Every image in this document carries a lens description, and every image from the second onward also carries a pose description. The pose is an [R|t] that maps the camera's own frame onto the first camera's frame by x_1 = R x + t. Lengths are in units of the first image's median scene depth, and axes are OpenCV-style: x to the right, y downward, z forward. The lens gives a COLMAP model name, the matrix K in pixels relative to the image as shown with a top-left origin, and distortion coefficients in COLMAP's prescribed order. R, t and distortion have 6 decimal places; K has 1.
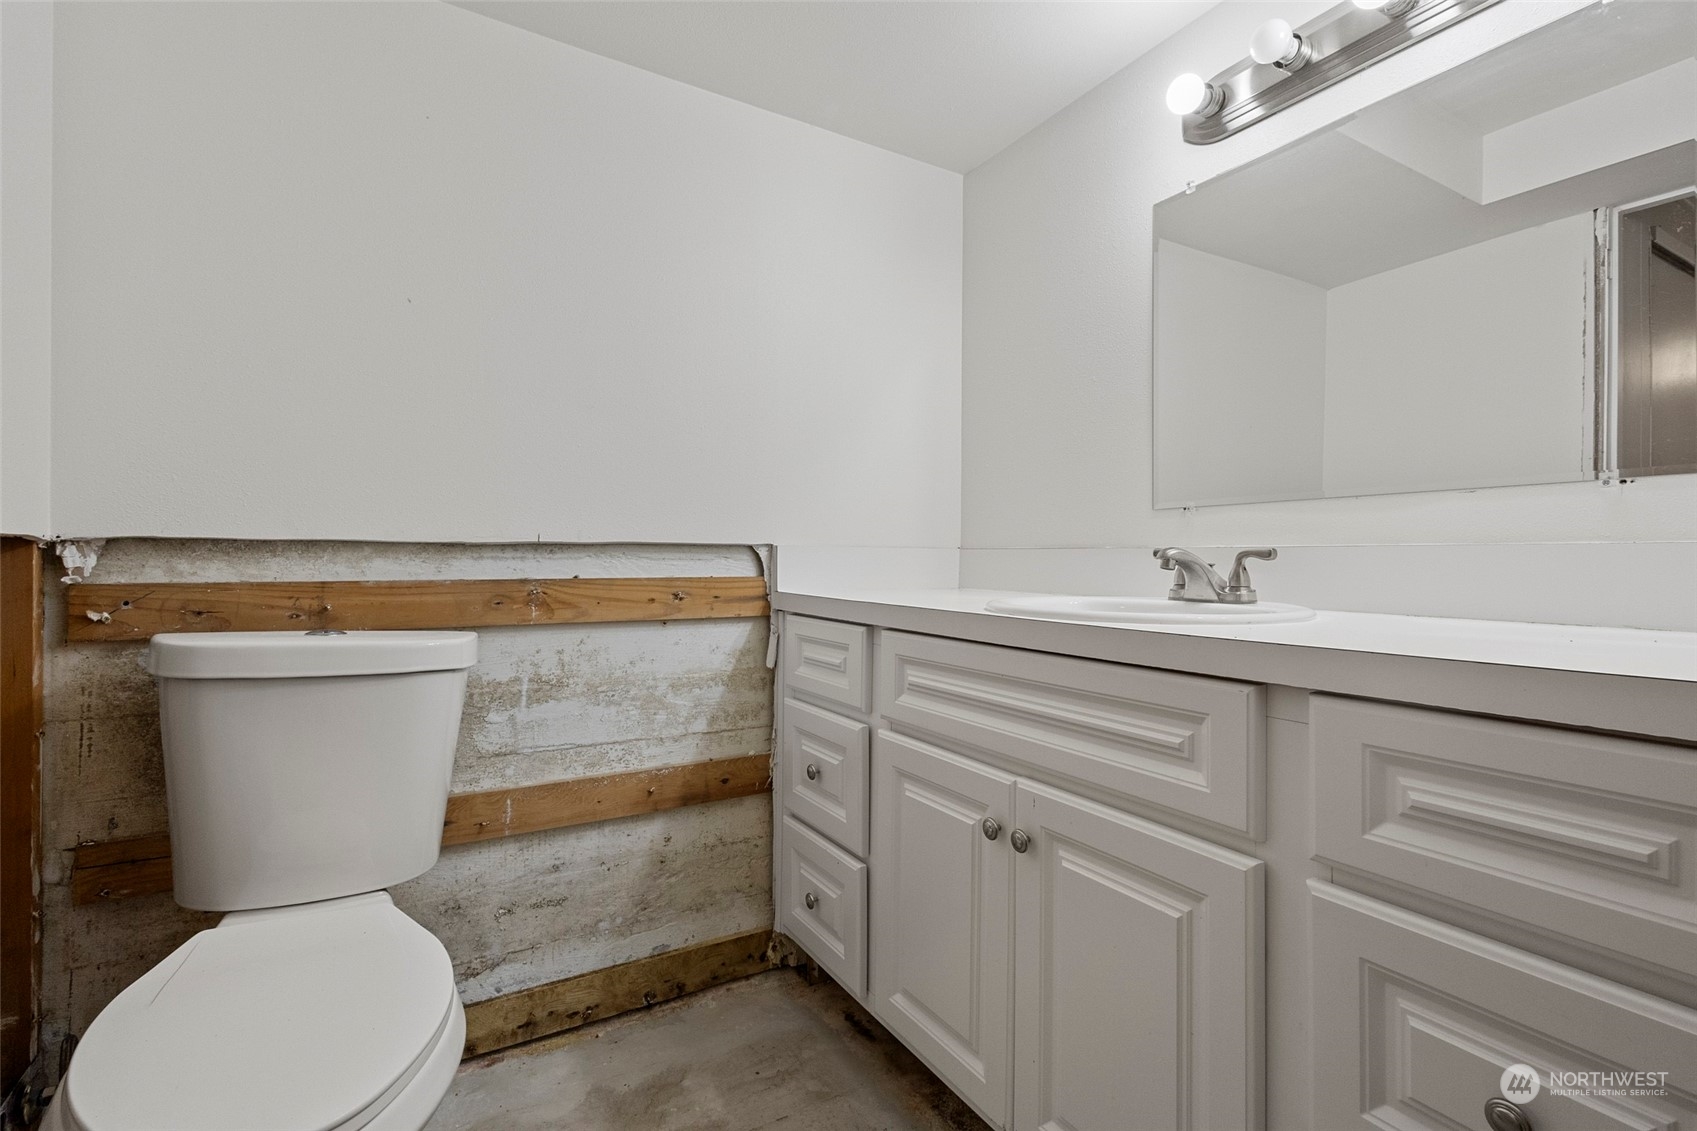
lens RADIAL K [[791.1, 0, 849.5], [0, 791.1, 561.7], [0, 0, 1]] dist [0.010272, -0.002457]
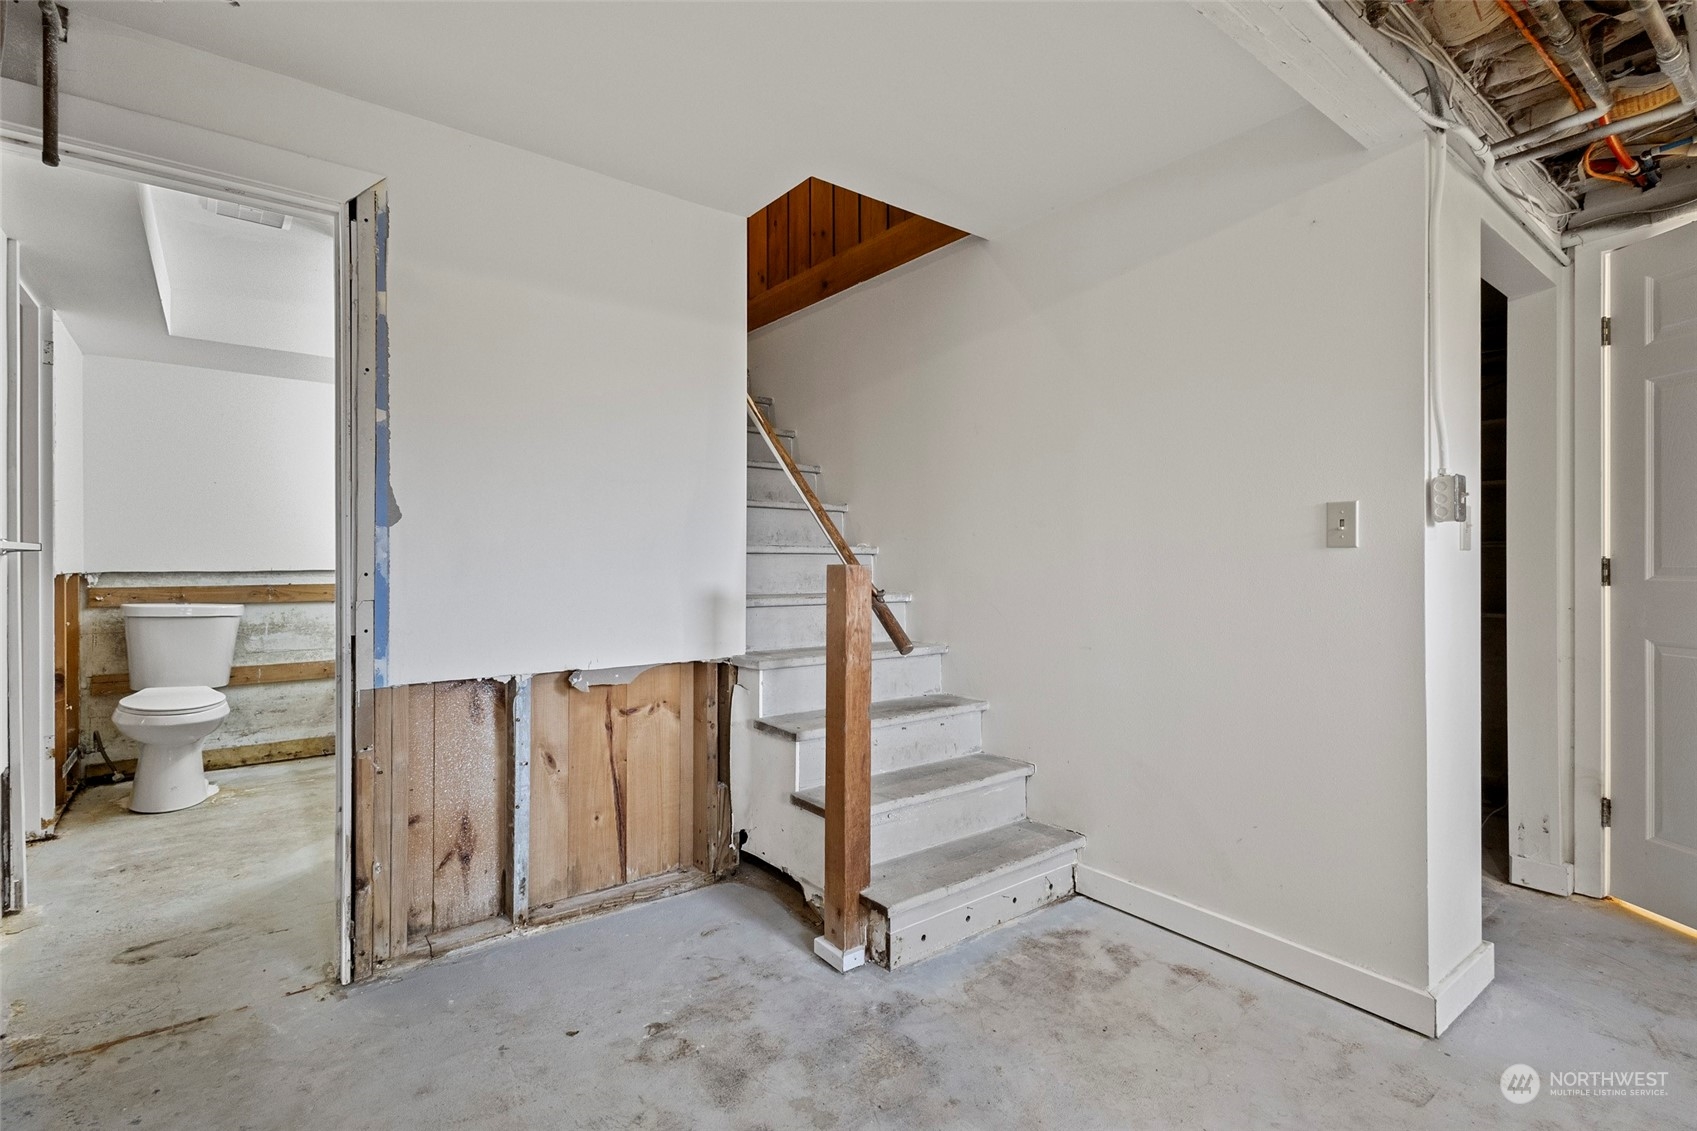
lens RADIAL K [[791.1, 0, 847.1], [0, 791.1, 567.3], [0, 0, 1]] dist [0.010272, -0.002457]
pose [[0.992709, -0.005520, 0.120410, 1.214860], [0.004915, 0.999974, 0.005325, -0.042134], [-0.120436, -0.004694, 0.992710, -1.889353]]
